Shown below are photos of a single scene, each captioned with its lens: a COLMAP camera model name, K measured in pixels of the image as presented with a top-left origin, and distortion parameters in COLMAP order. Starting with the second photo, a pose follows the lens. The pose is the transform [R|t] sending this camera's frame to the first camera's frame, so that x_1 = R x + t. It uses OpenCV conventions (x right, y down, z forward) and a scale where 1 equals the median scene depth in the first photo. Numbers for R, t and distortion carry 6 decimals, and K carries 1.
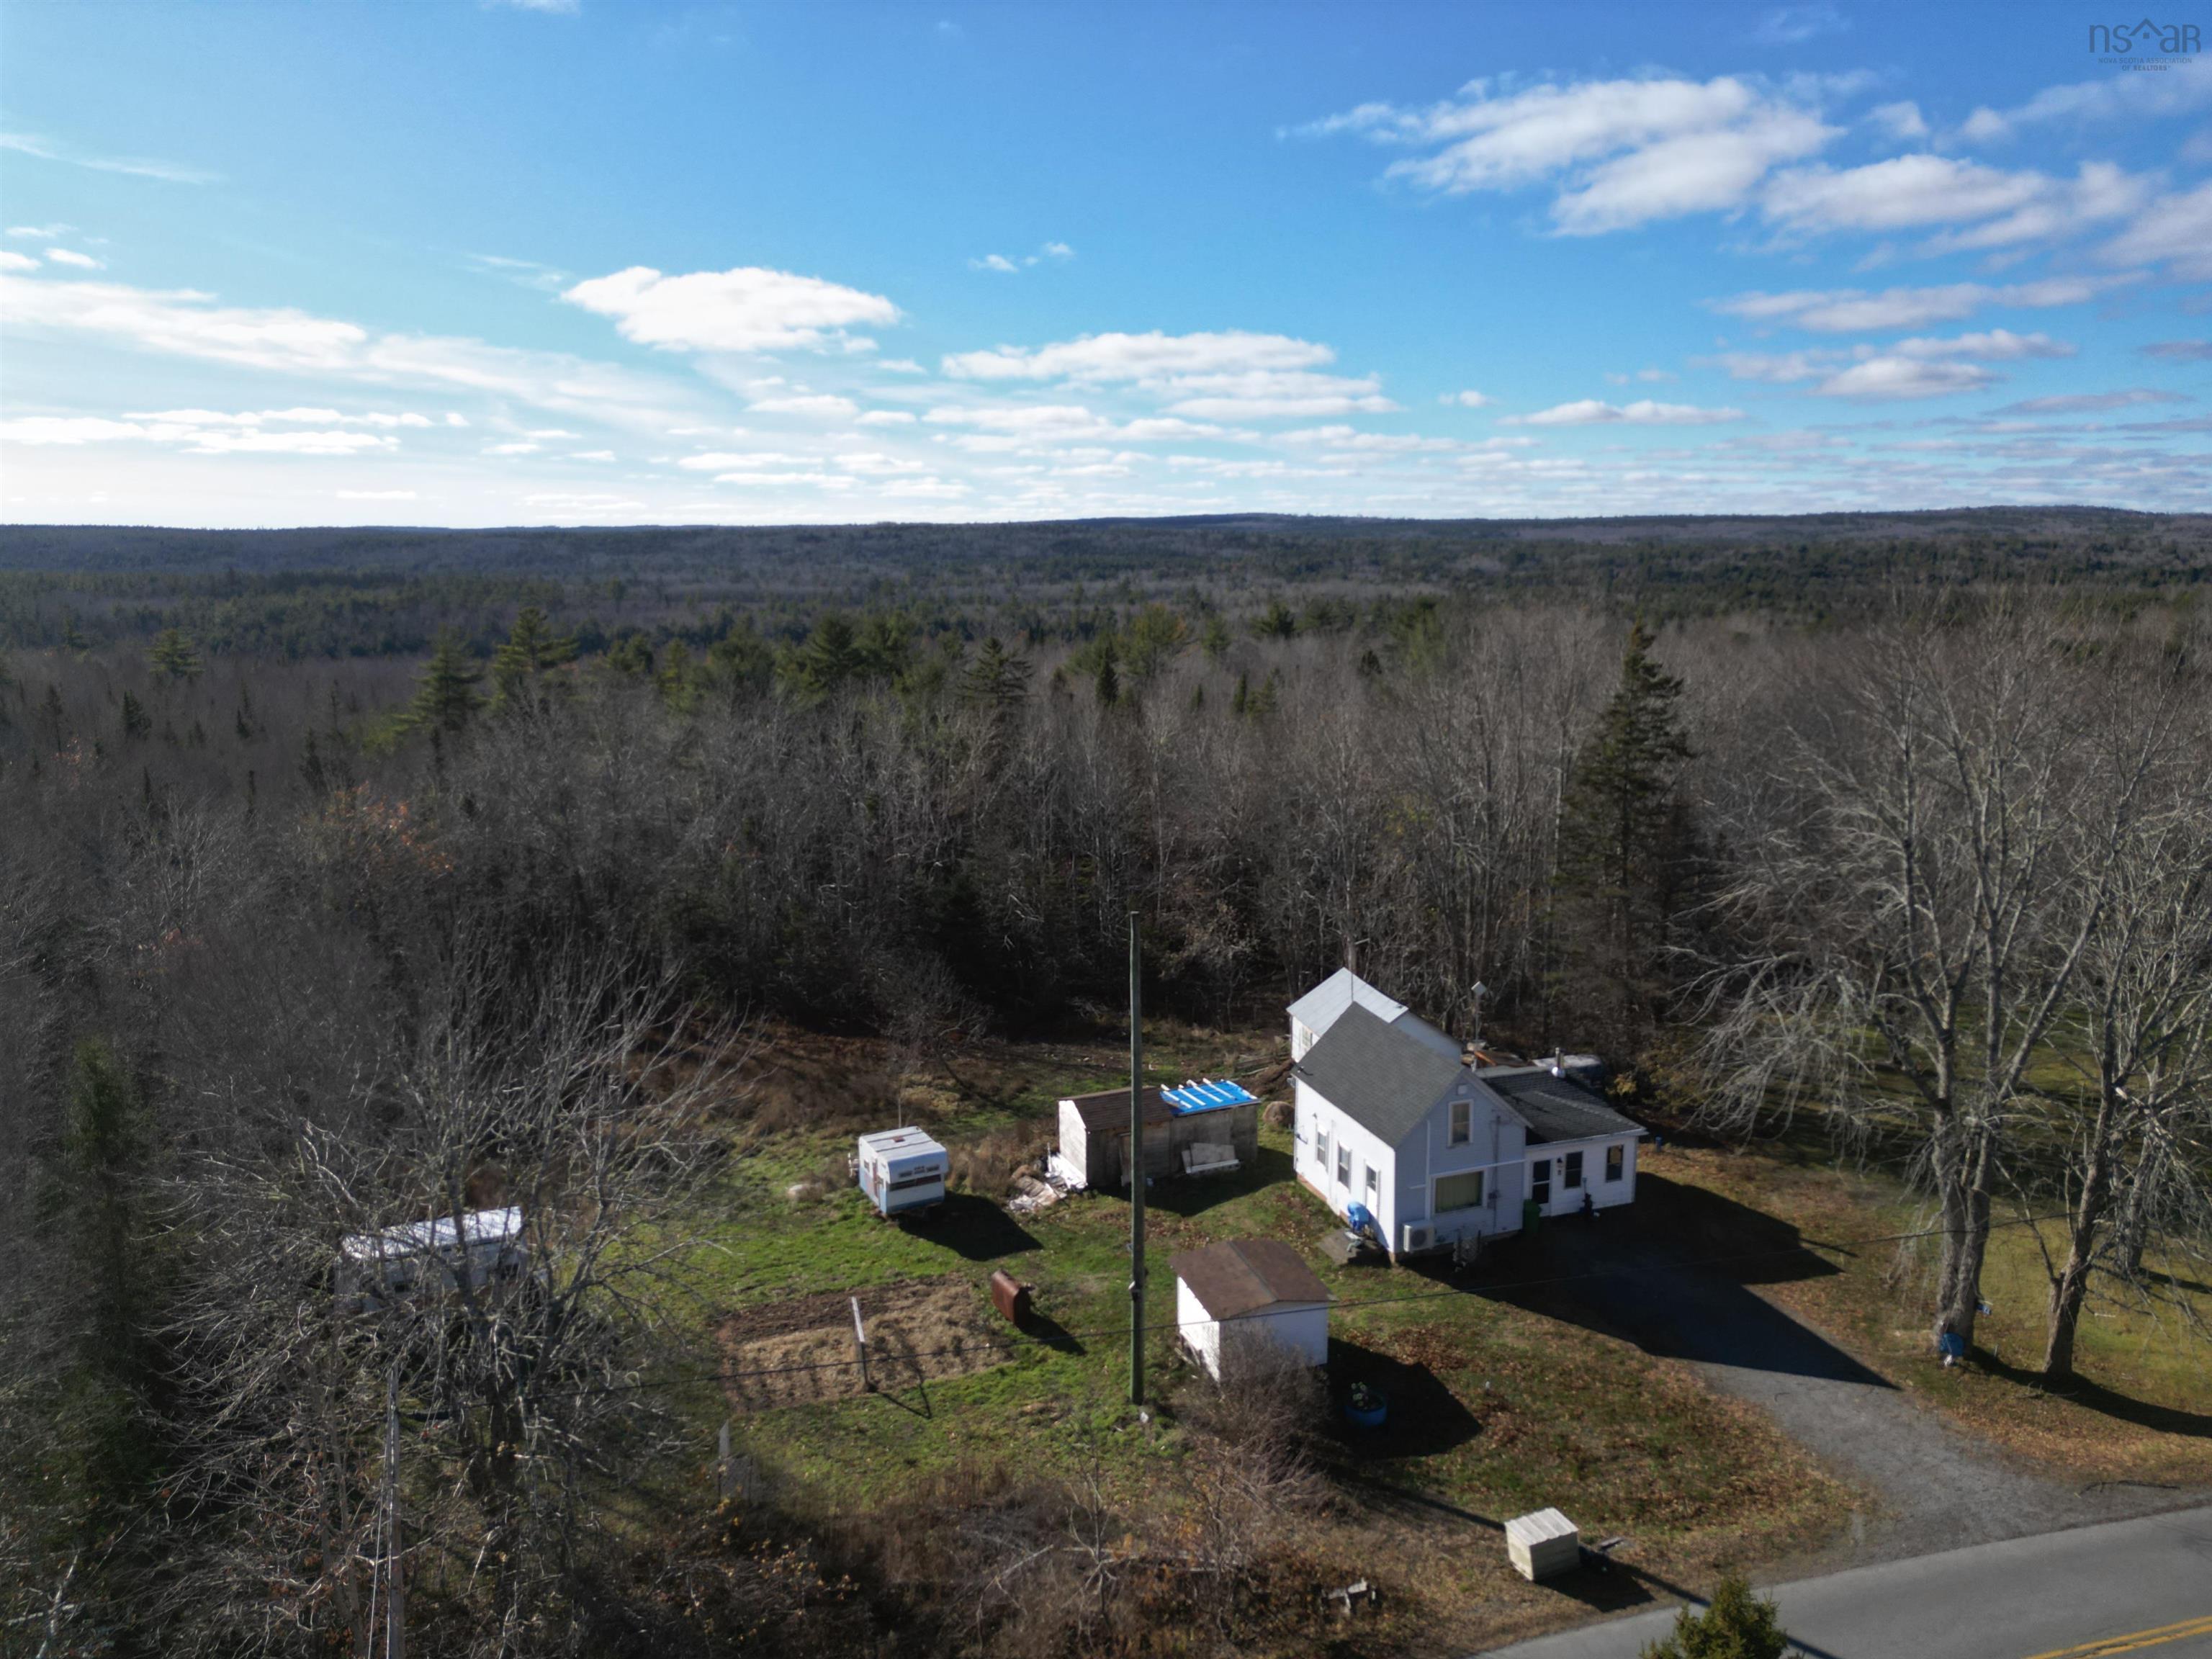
lens RADIAL K [[1544.2, 0, 1106.9], [0, 1544.2, 834.2], [0, 0, 1]] dist [0.083602, -0.080465]
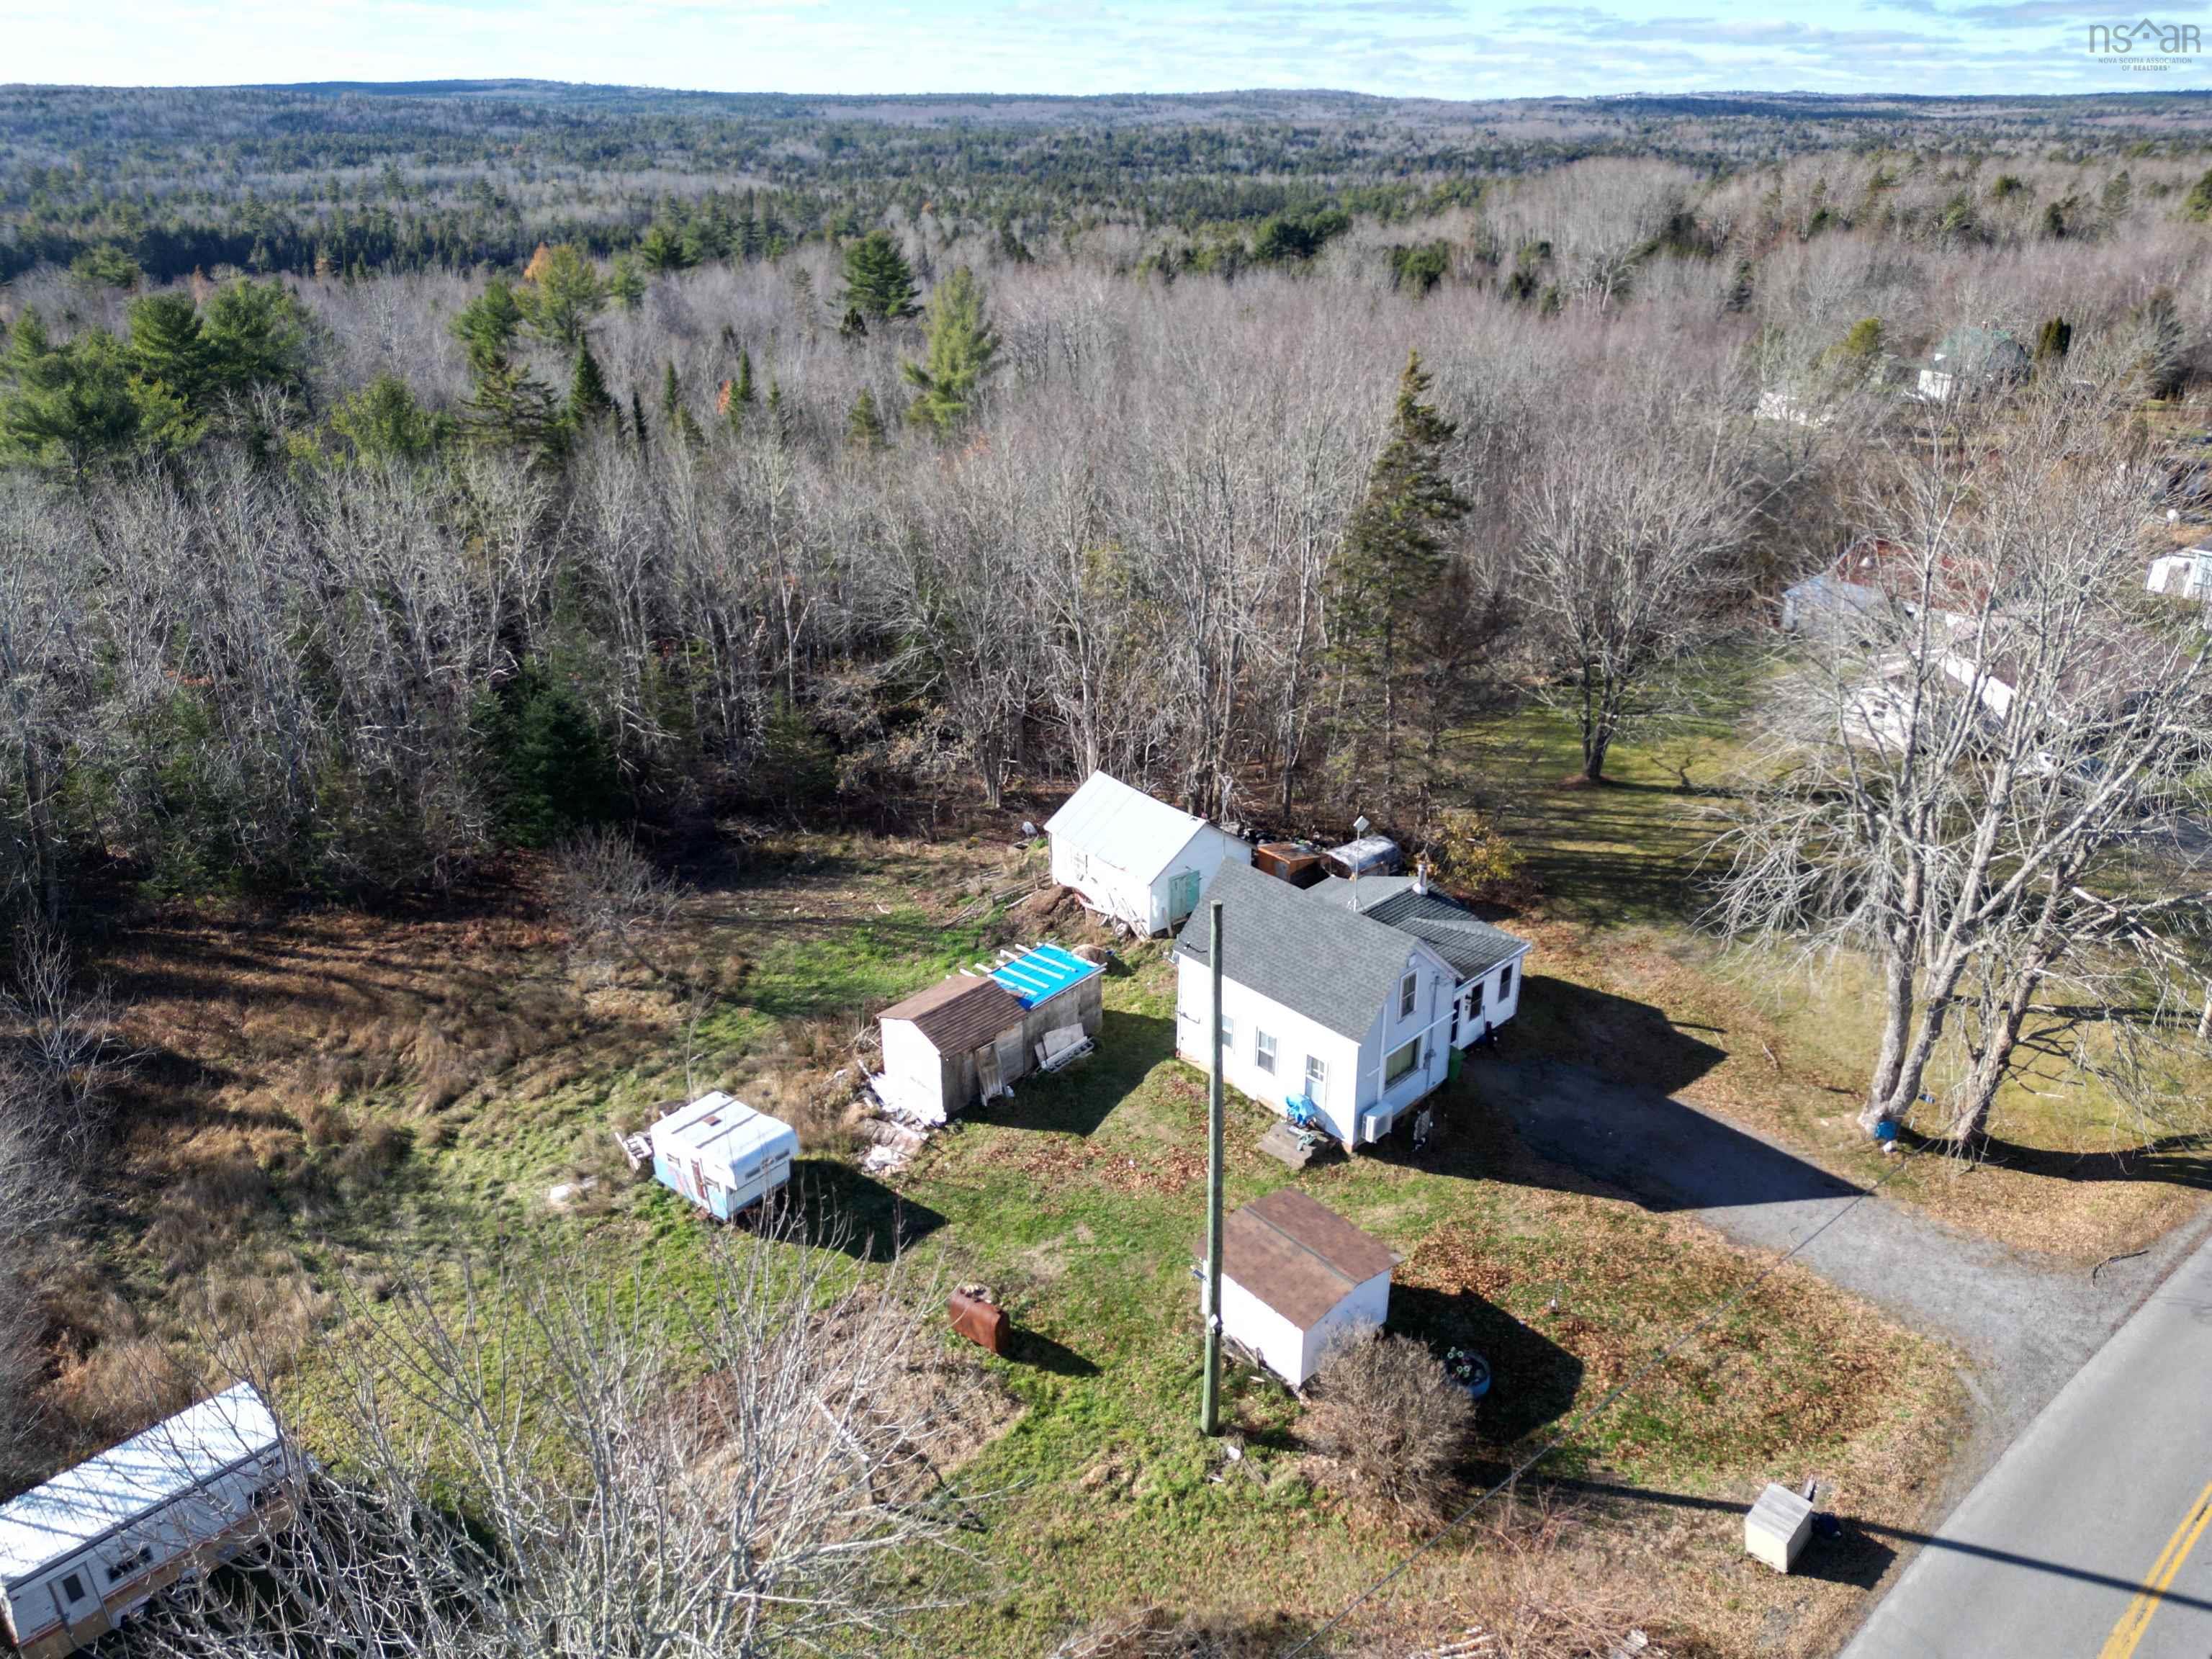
lens RADIAL K [[1544.2, 0, 1106.9], [0, 1544.2, 834.2], [0, 0, 1]] dist [0.083602, -0.080465]
pose [[0.912891, -0.166560, 0.372676, -0.241294], [0.072178, 0.964446, 0.254234, -0.139077], [-0.401771, -0.205188, 0.892456, 0.270298]]
